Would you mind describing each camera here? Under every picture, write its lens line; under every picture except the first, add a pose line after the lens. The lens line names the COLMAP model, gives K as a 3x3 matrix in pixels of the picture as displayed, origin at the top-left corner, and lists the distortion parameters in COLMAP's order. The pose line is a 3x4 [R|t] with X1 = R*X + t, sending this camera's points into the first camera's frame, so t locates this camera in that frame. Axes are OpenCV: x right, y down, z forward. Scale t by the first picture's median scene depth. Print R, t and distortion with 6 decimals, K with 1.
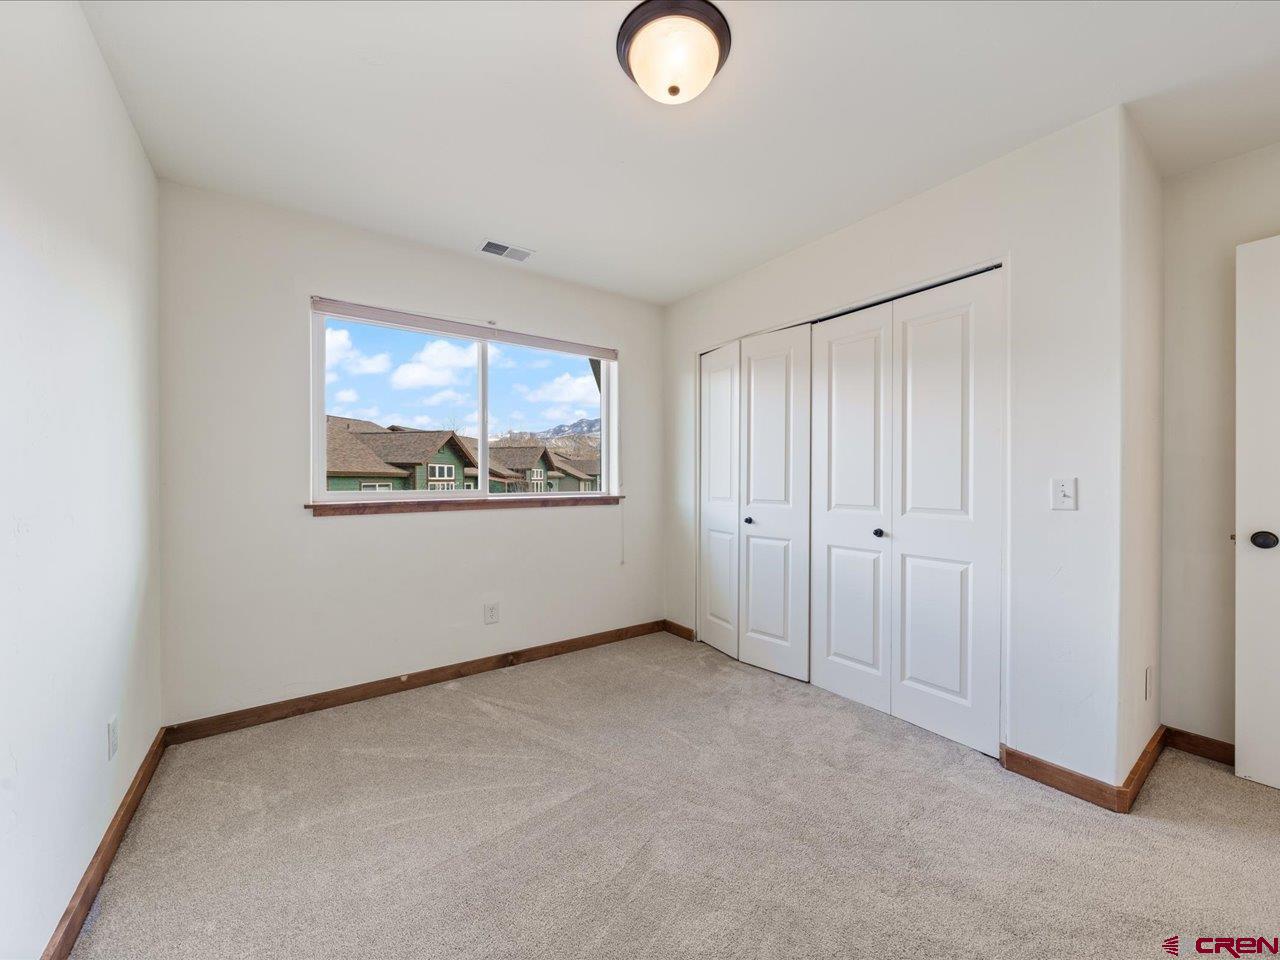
lens RADIAL K [[471.4, 0, 630.8], [0, 471.4, 473.6], [0, 0, 1]] dist [-0.000983, 0.000025]
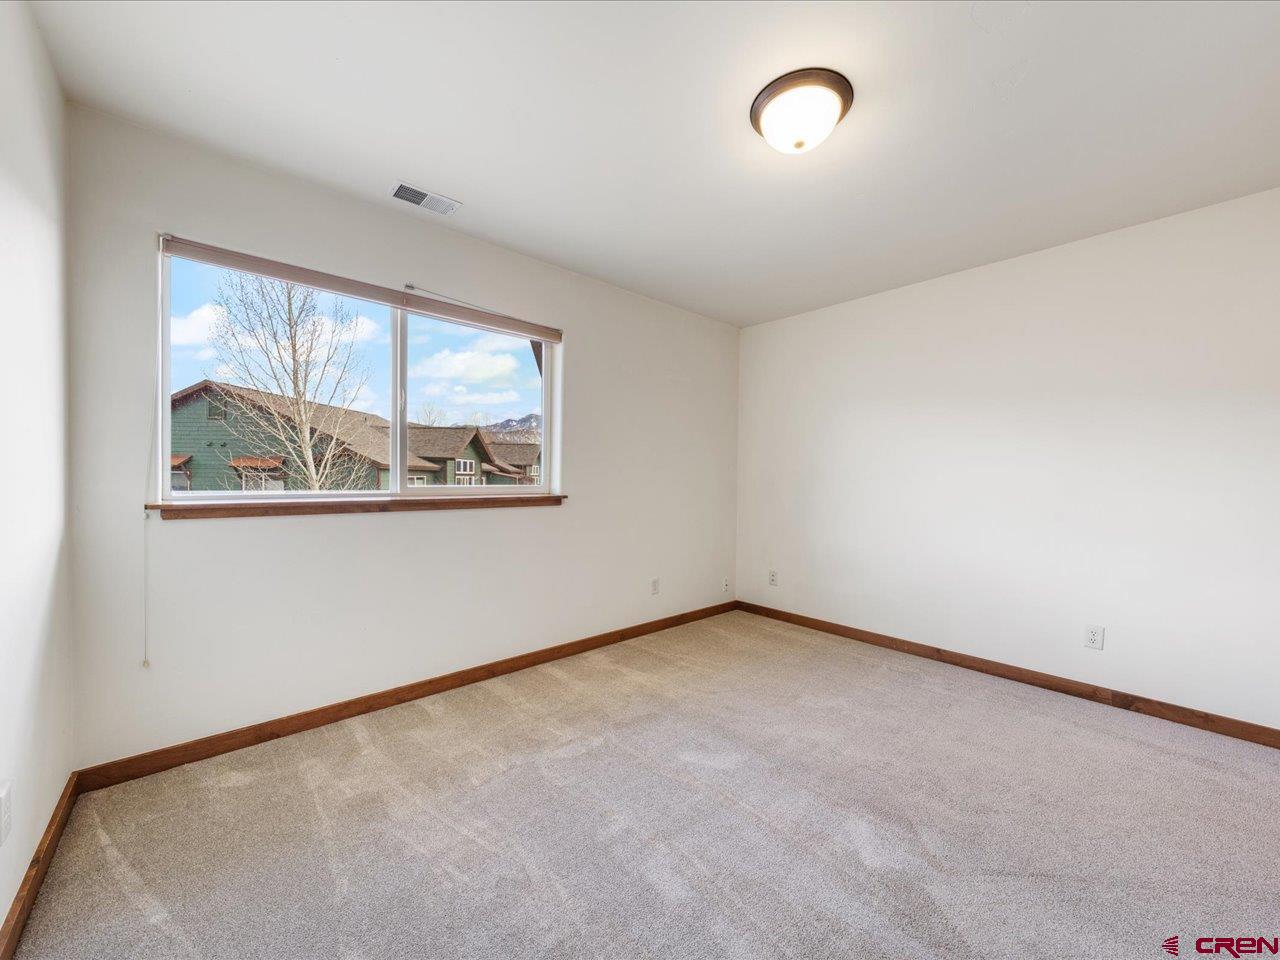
lens RADIAL K [[566.7, 0, 634.2], [0, 566.7, 481.4], [0, 0, 1]] dist [-0.000558, -0.001027]
pose [[0.980145, 0.010301, 0.198016, -0.115689], [-0.014057, 0.999747, 0.017567, 0.000274], [-0.197785, -0.020002, 0.980041, -0.075405]]
